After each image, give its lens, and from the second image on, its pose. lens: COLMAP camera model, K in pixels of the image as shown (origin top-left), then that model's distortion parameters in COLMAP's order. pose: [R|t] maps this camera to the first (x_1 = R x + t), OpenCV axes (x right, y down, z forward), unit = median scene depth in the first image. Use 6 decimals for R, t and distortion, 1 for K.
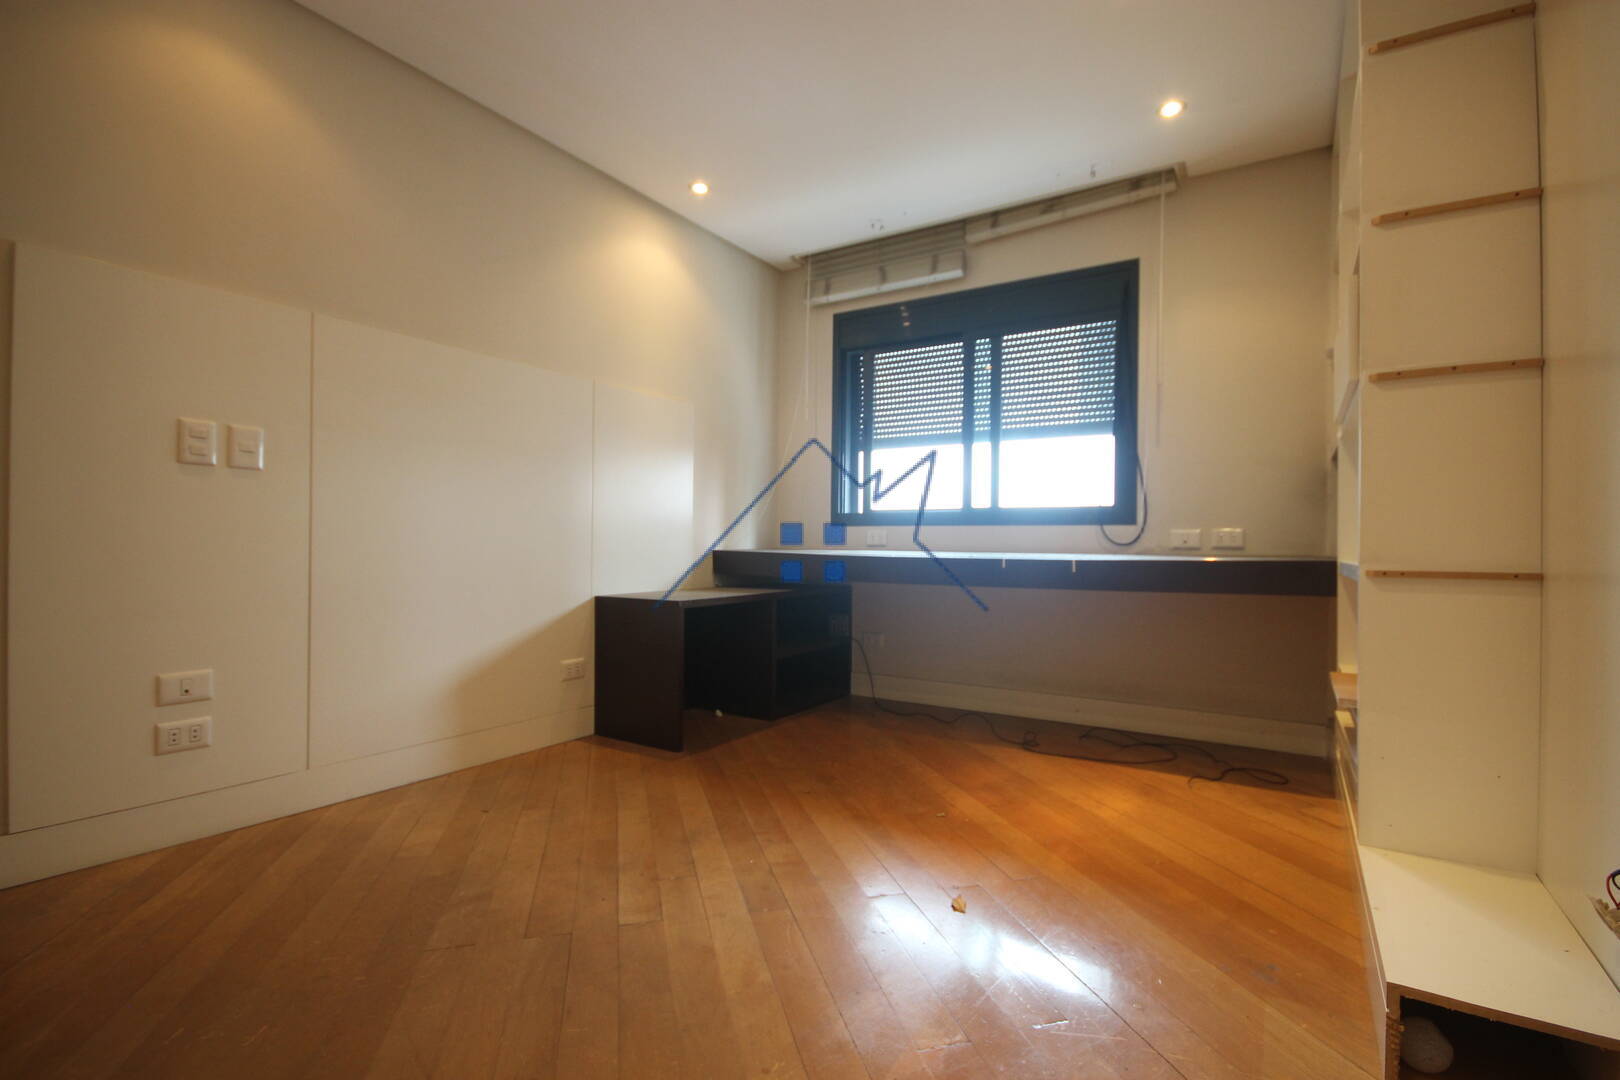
lens RADIAL K [[743.4, 0, 813.1], [0, 743.4, 547.3], [0, 0, 1]] dist [-0.004101, -0.003080]
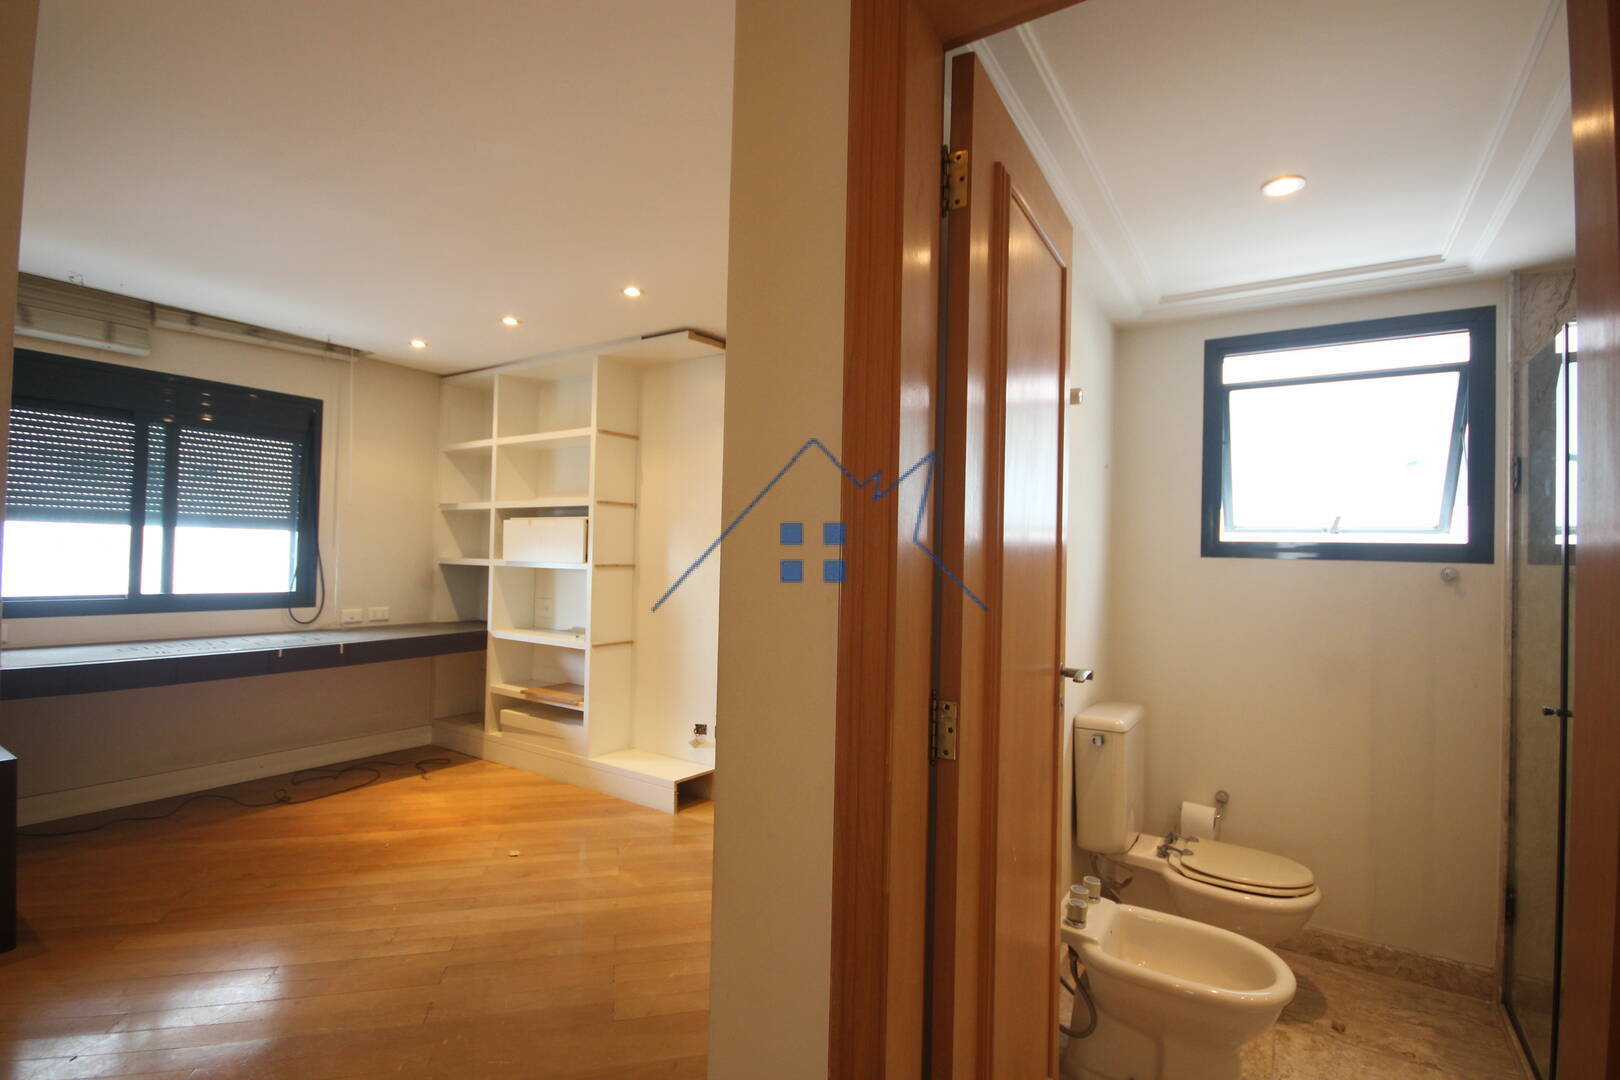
lens RADIAL K [[743.4, 0, 807.3], [0, 743.4, 544.0], [0, 0, 1]] dist [-0.004101, -0.003080]
pose [[0.005786, 0.005644, 0.999967, -0.900477], [-0.022391, 0.999734, -0.005513, -0.160993], [-0.999733, -0.022359, 0.005911, 0.152528]]
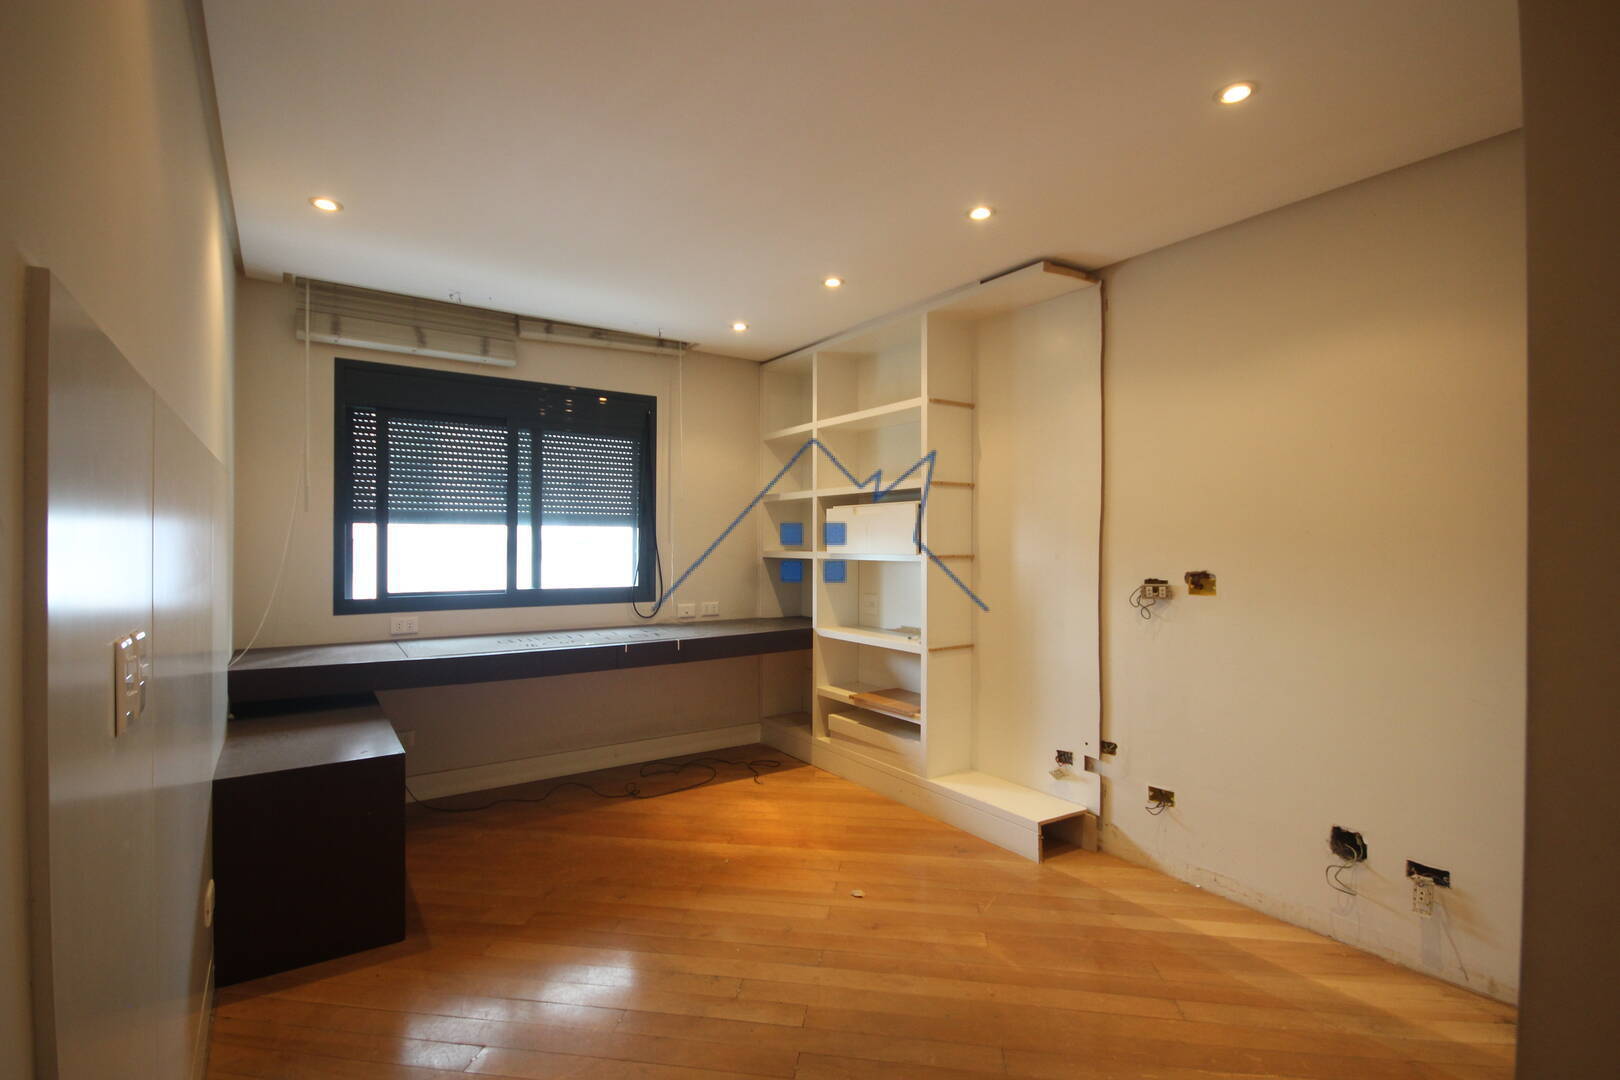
lens RADIAL K [[743.4, 0, 799.3], [0, 743.4, 544.1], [0, 0, 1]] dist [-0.004101, -0.003080]
pose [[0.392733, -0.010574, 0.919592, -0.710066], [0.001907, 0.999941, 0.010684, -0.153789], [-0.919651, -0.002442, 0.392730, 0.271739]]
